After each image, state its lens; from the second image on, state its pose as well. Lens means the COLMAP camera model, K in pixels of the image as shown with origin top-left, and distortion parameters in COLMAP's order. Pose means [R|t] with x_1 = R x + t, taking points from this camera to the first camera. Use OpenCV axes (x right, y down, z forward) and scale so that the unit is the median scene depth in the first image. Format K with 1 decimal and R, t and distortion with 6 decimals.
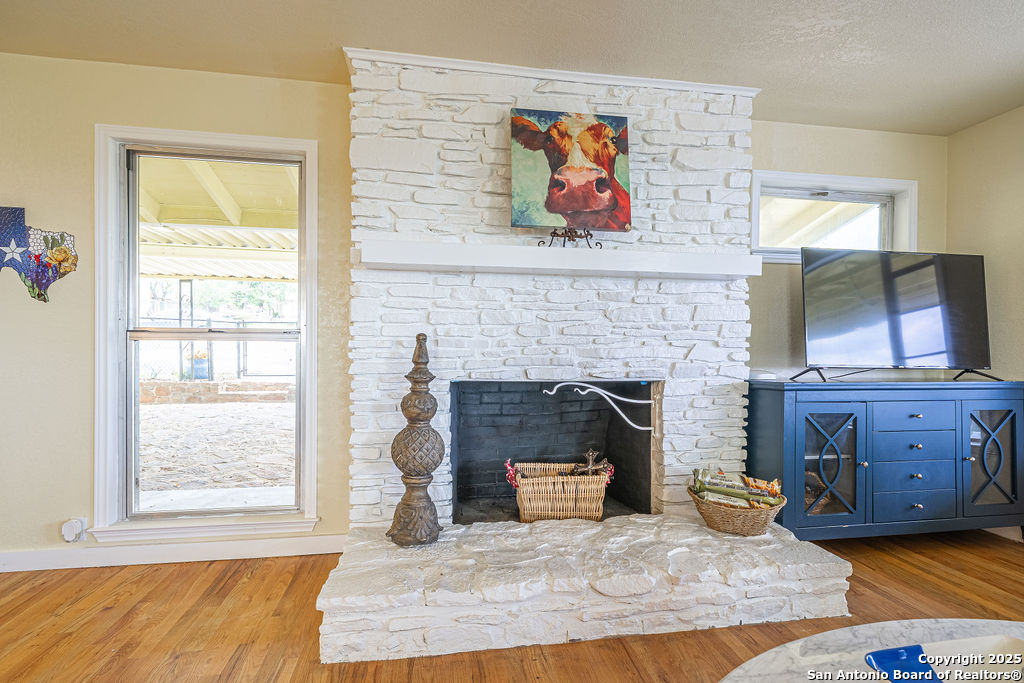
lens RADIAL K [[497.2, 0, 506.4], [0, 497.2, 351.3], [0, 0, 1]] dist [-0.000959, -0.000850]
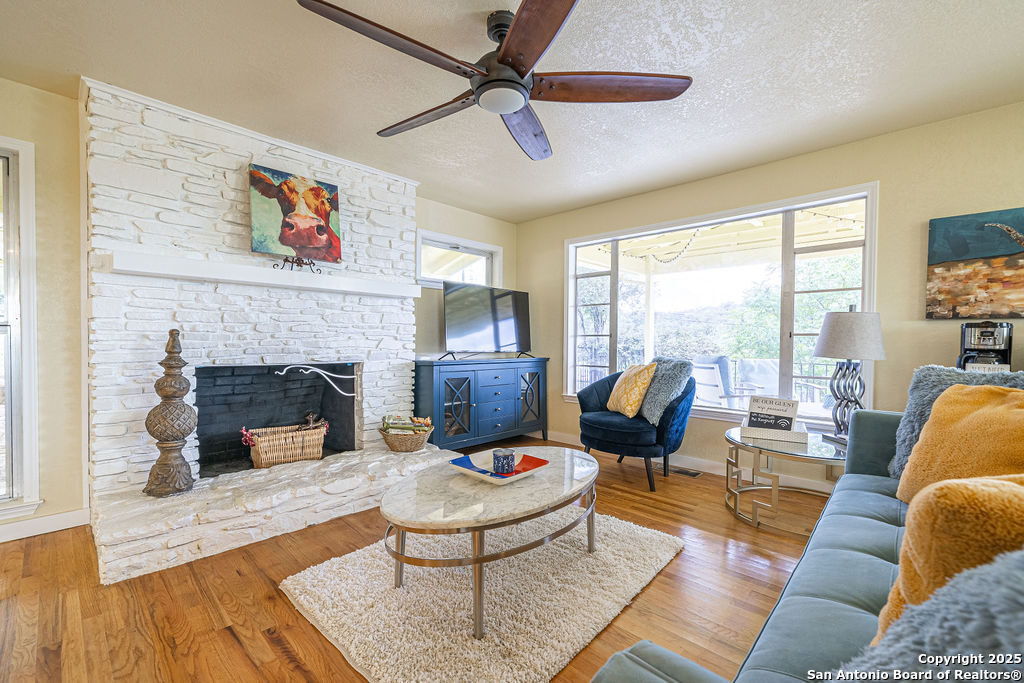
lens RADIAL K [[437.4, 0, 502.3], [0, 437.4, 350.0], [0, 0, 1]] dist [-0.001403, -0.000110]
pose [[0.806125, -0.011545, 0.591633, -0.141810], [0.003436, 0.999884, 0.014830, 0.003334], [-0.591735, -0.009922, 0.806071, -0.357830]]
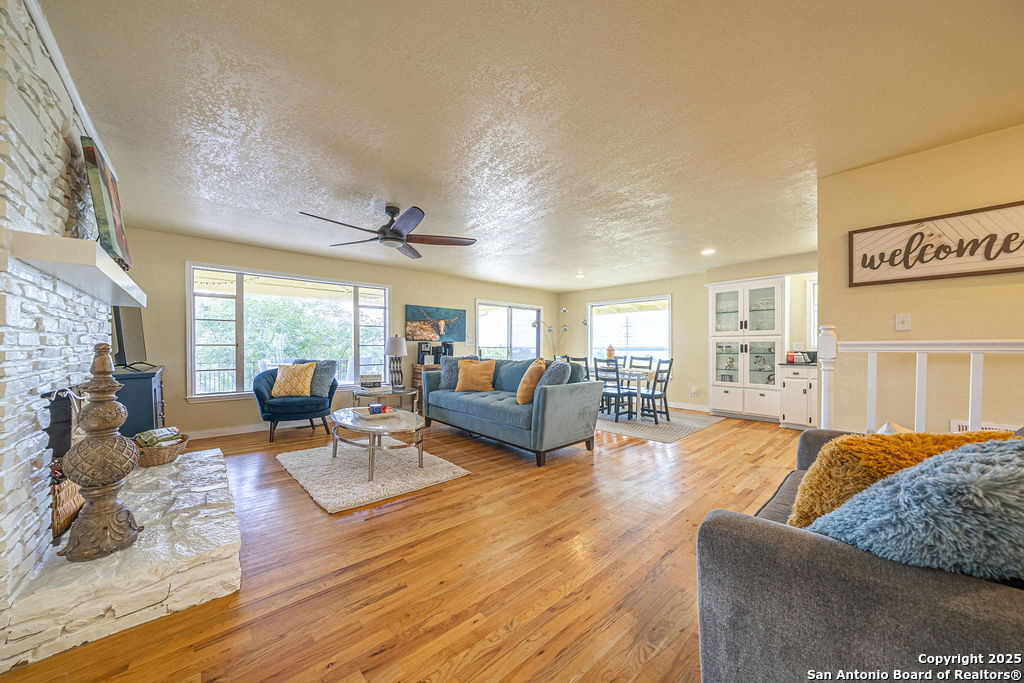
lens RADIAL K [[356.9, 0, 511.3], [0, 356.9, 346.4], [0, 0, 1]] dist [-0.001329, -0.000133]
pose [[-0.529409, -0.003099, 0.848361, -1.167293], [0.005973, 0.999955, 0.007380, -0.027991], [-0.848346, 0.008974, -0.529367, 0.627414]]
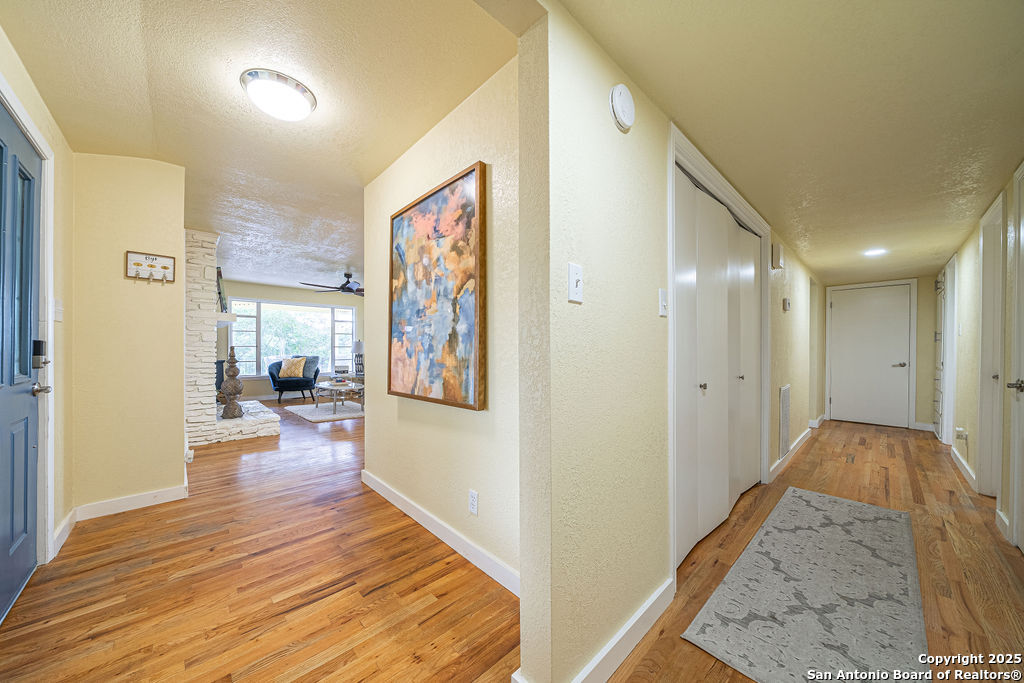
lens RADIAL K [[356.9, 0, 514.5], [0, 356.9, 346.2], [0, 0, 1]] dist [-0.001329, -0.000133]
pose [[-0.556759, -0.001056, 0.830673, -2.620385], [0.003997, 0.999984, 0.003950, -0.036303], [-0.830664, 0.005519, -0.556746, 0.729668]]
